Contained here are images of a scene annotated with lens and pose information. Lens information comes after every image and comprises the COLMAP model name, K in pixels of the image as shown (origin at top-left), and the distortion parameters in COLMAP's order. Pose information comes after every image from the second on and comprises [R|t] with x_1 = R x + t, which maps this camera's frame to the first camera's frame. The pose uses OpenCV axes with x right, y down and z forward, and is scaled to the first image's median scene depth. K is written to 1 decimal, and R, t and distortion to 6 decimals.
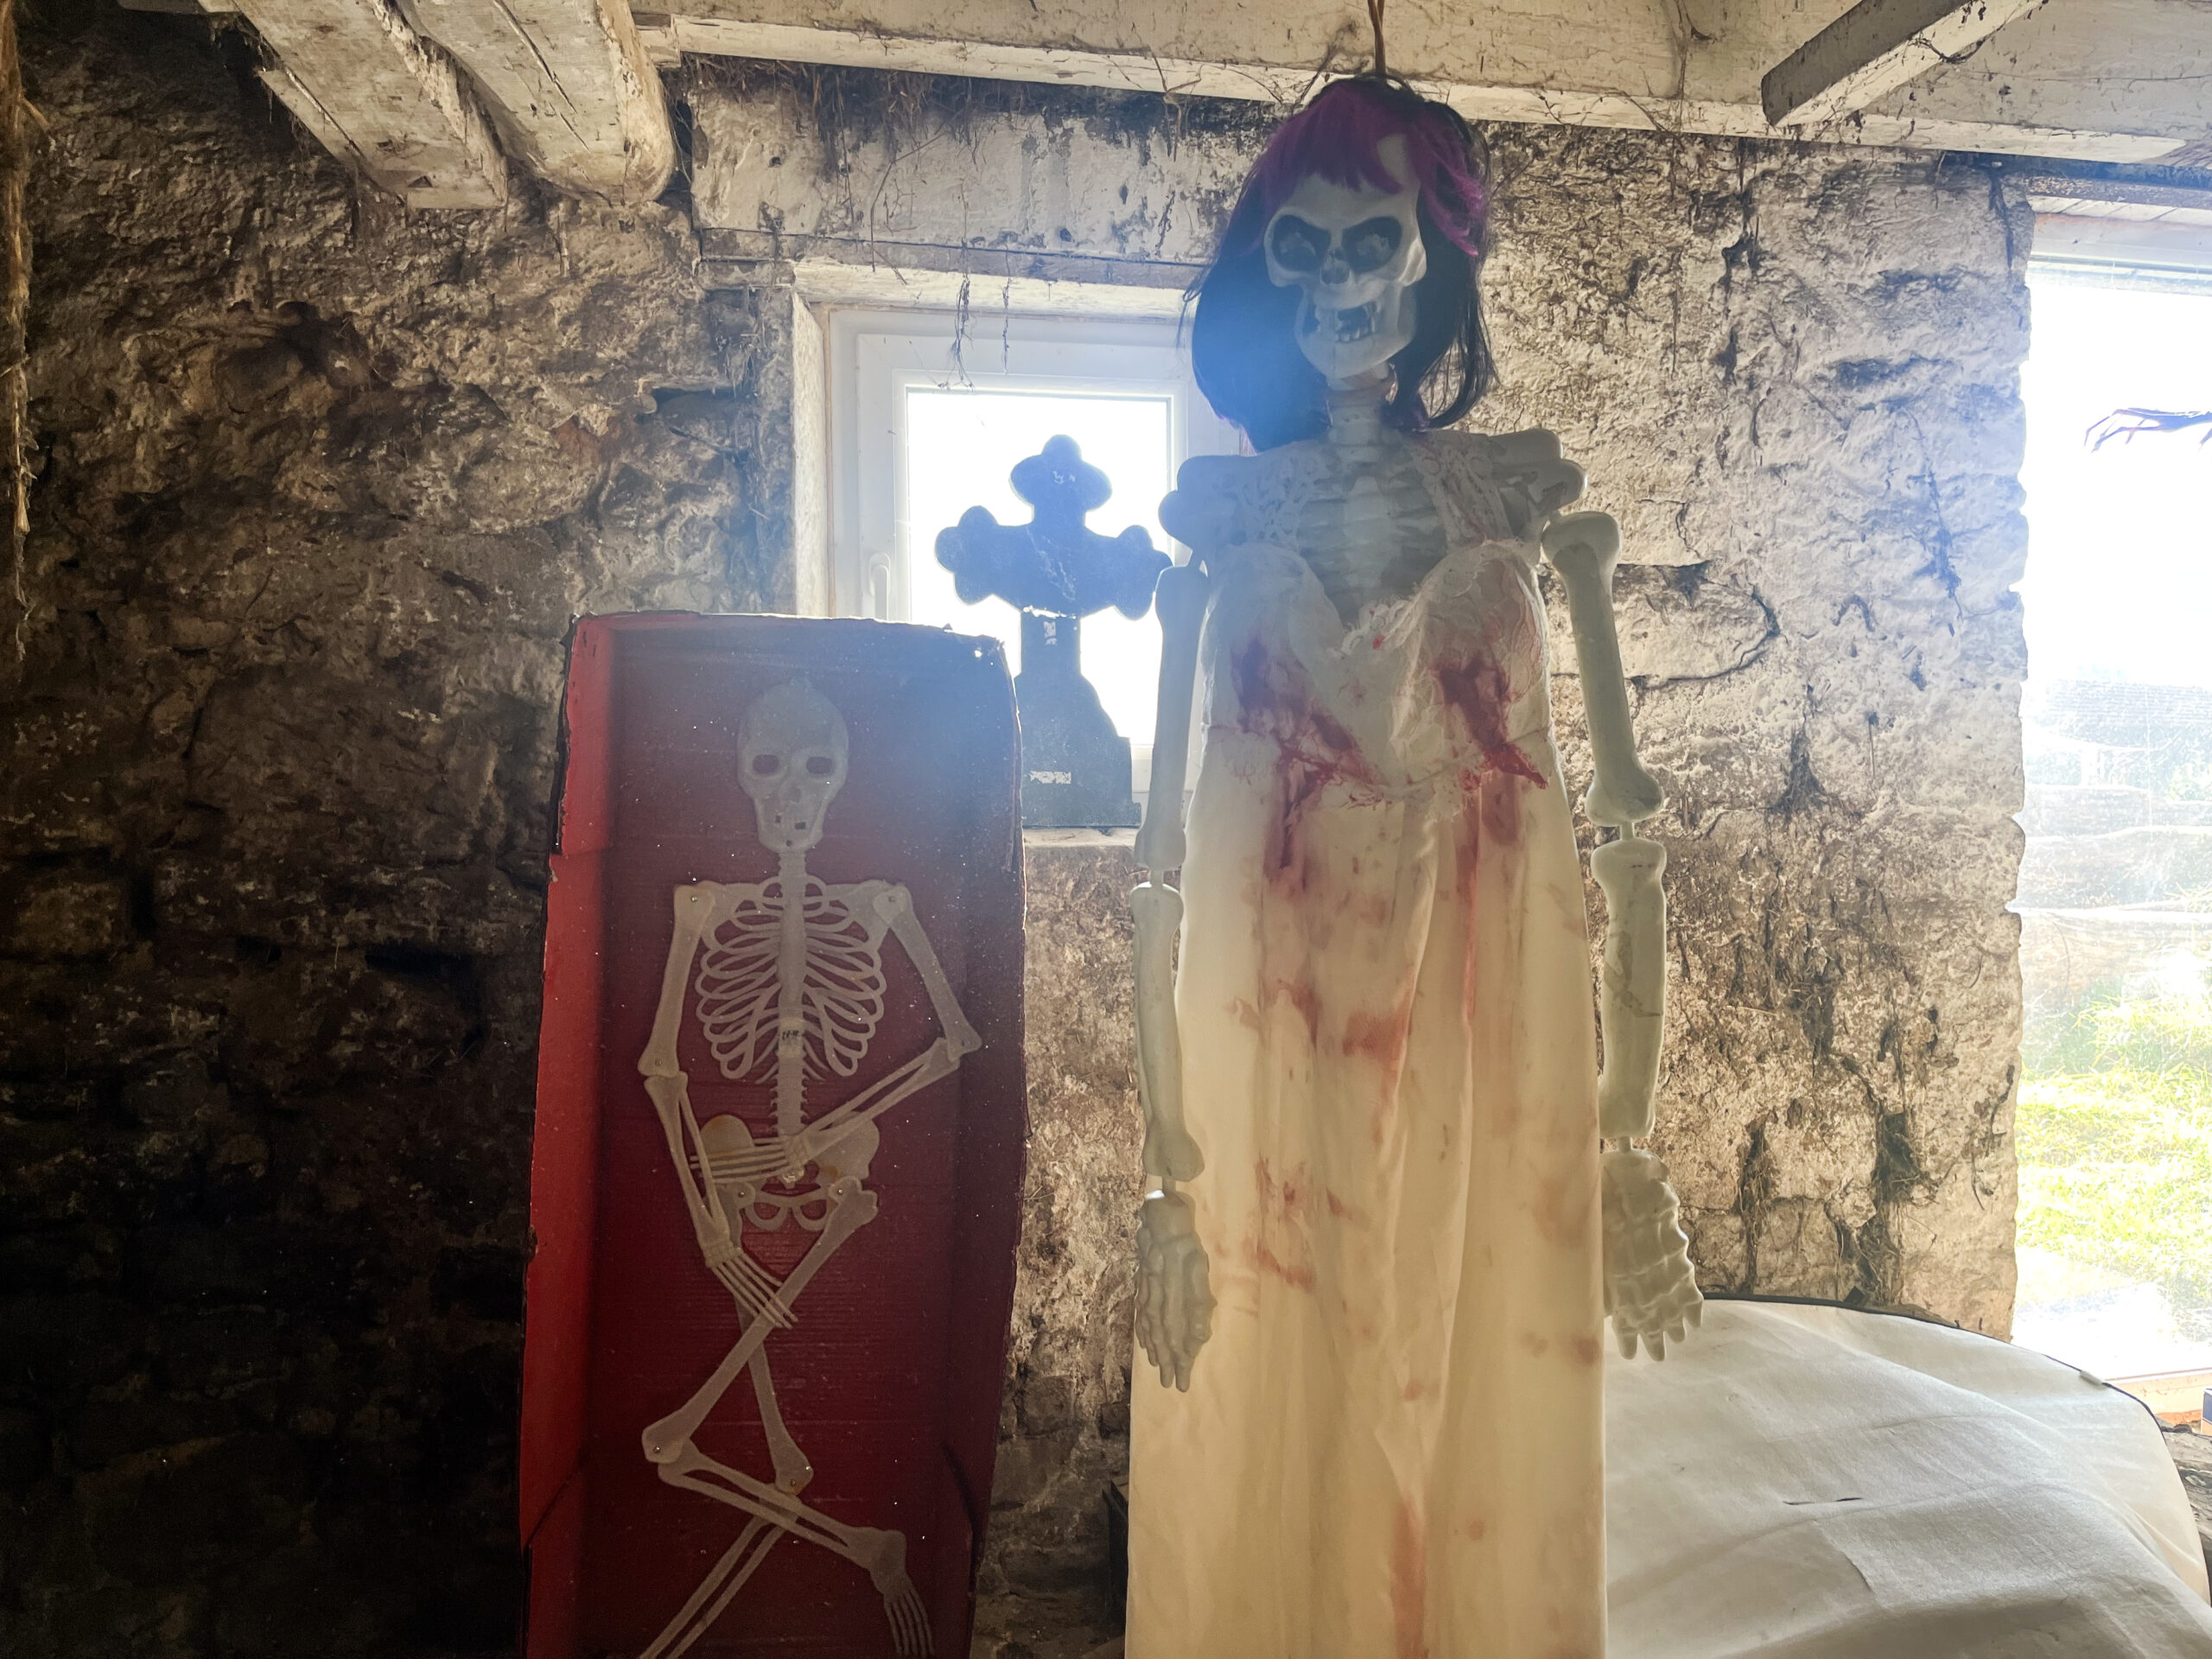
lens RADIAL K [[1661.0, 0, 1110.5], [0, 1661.0, 828.0], [0, 0, 1]] dist [-0.011835, -0.011667]
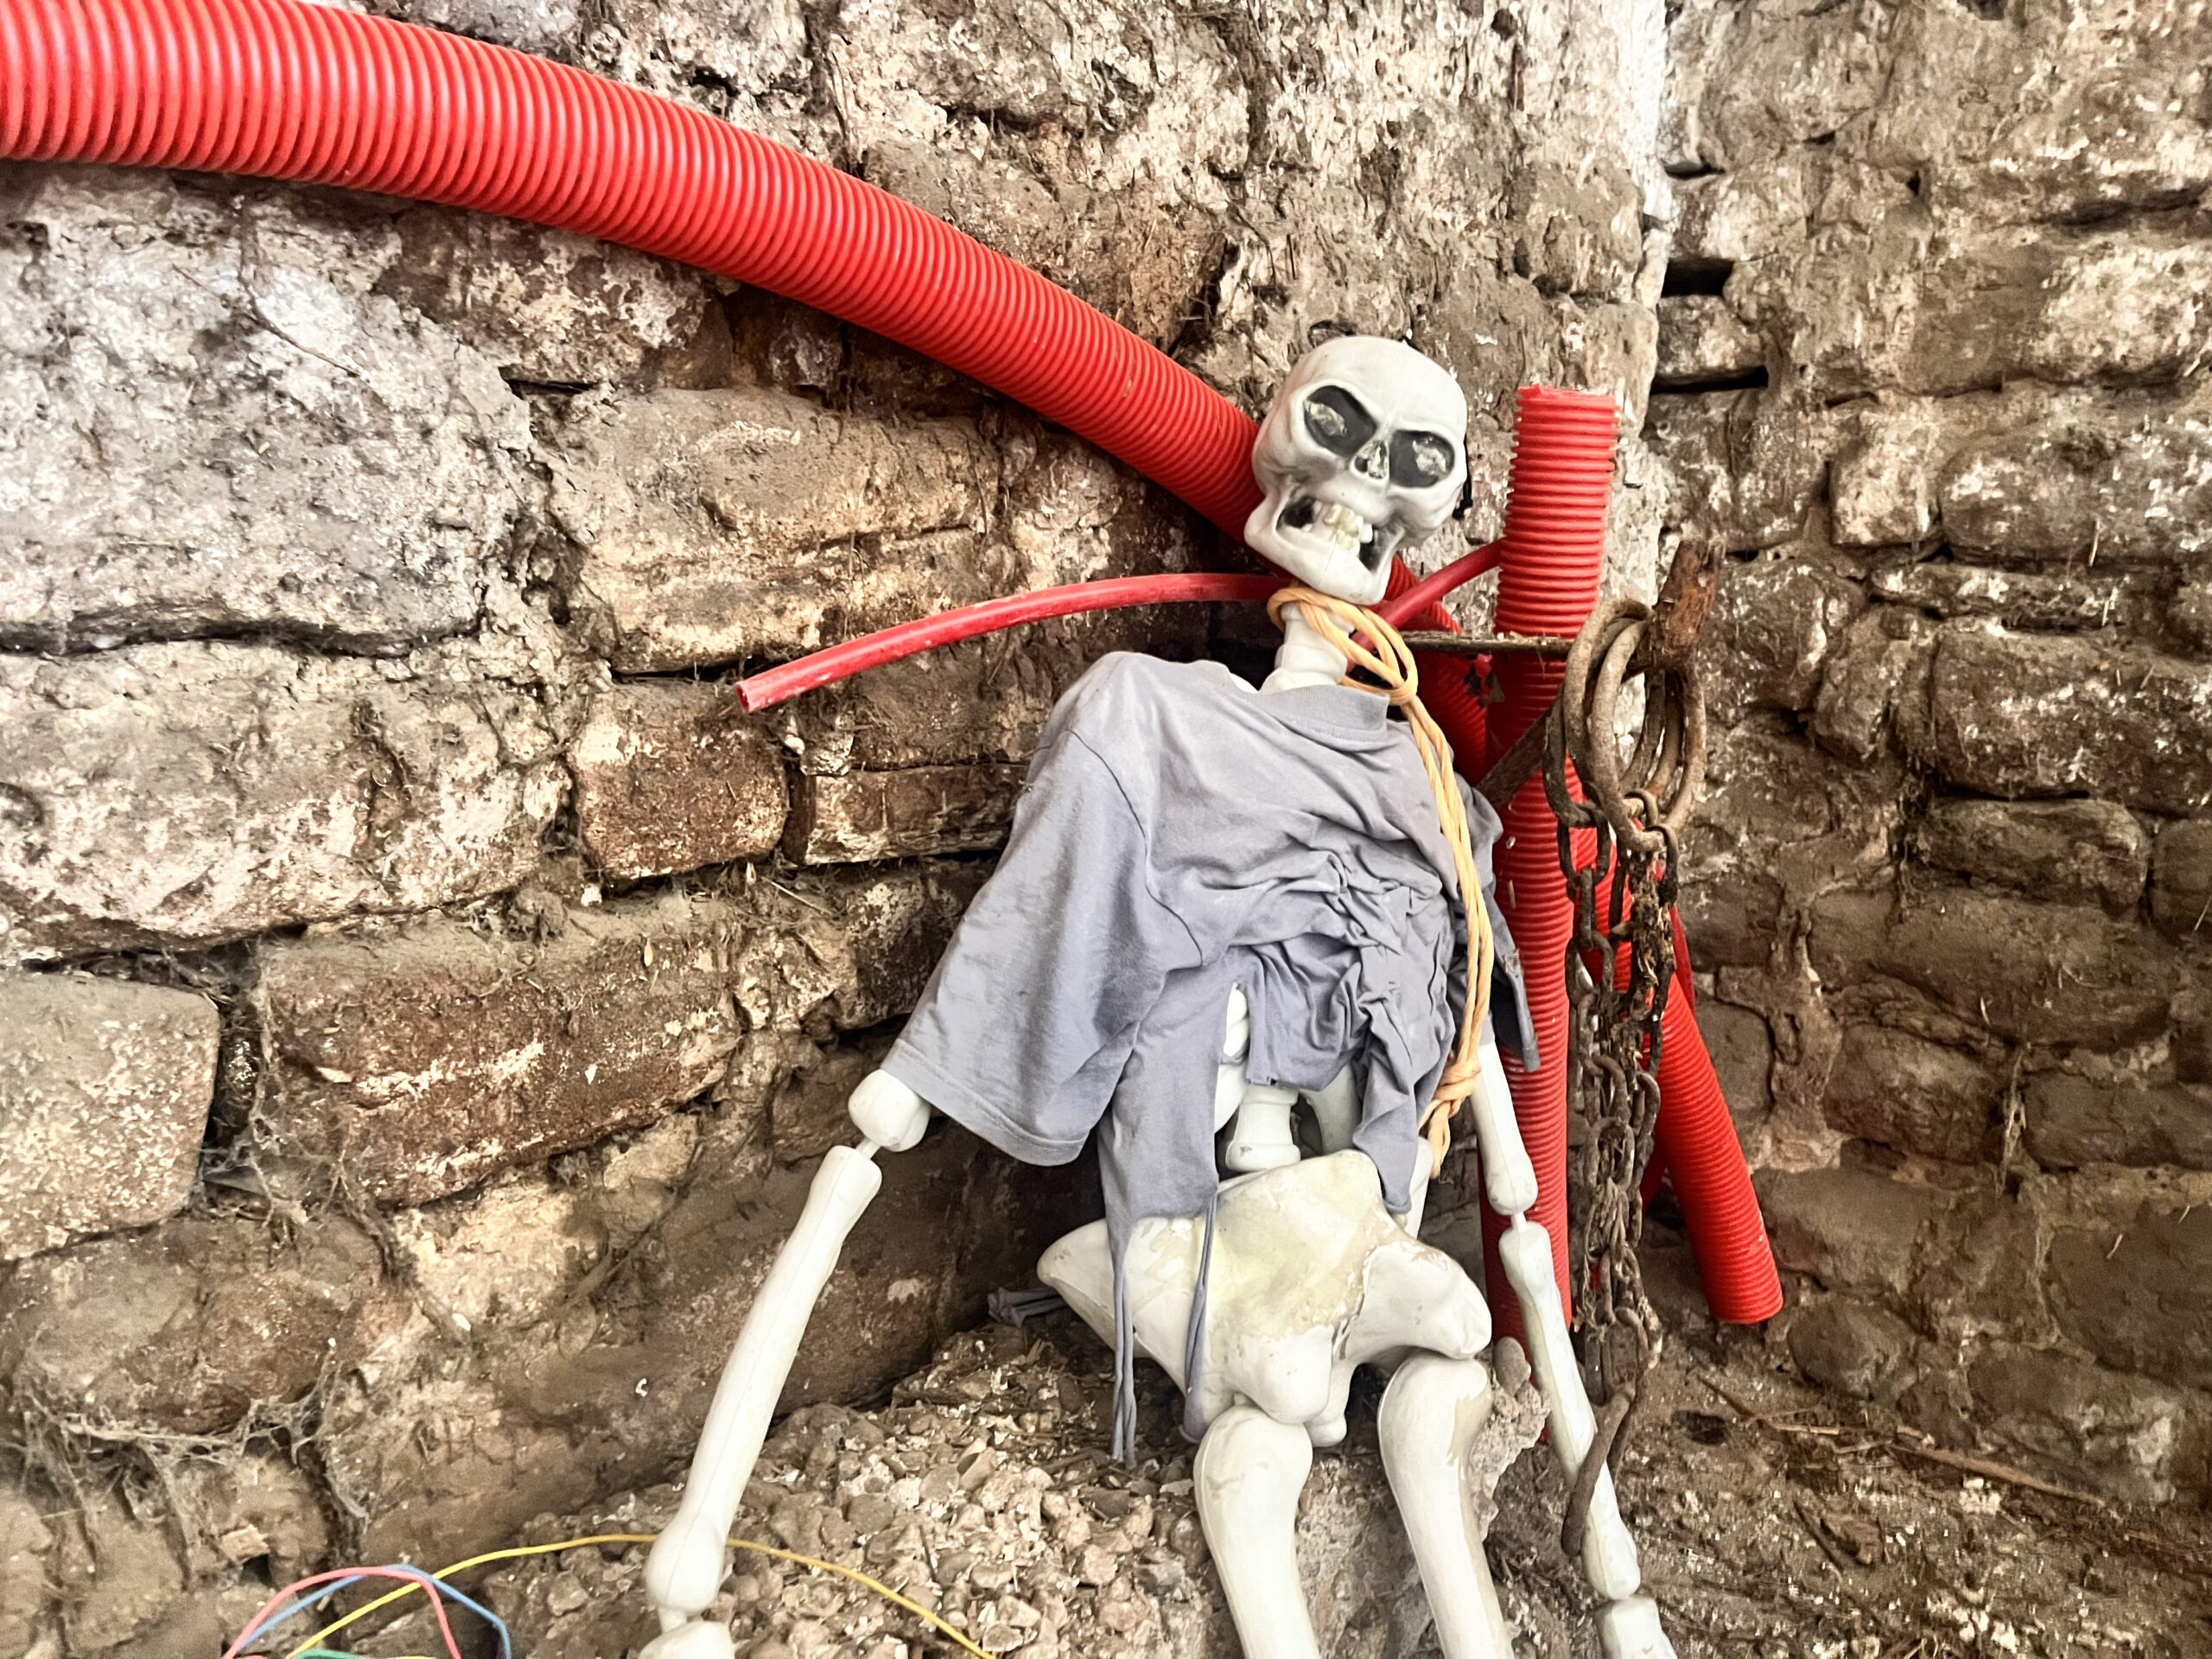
lens RADIAL K [[1661.0, 0, 1105.5], [0, 1661.0, 829.2], [0, 0, 1]] dist [-0.011835, -0.011667]
pose [[0.589290, 0.128473, -0.797641, -0.403172], [-0.035773, 0.990457, 0.133100, 0.216991], [0.807129, -0.049901, 0.588262, 0.373853]]
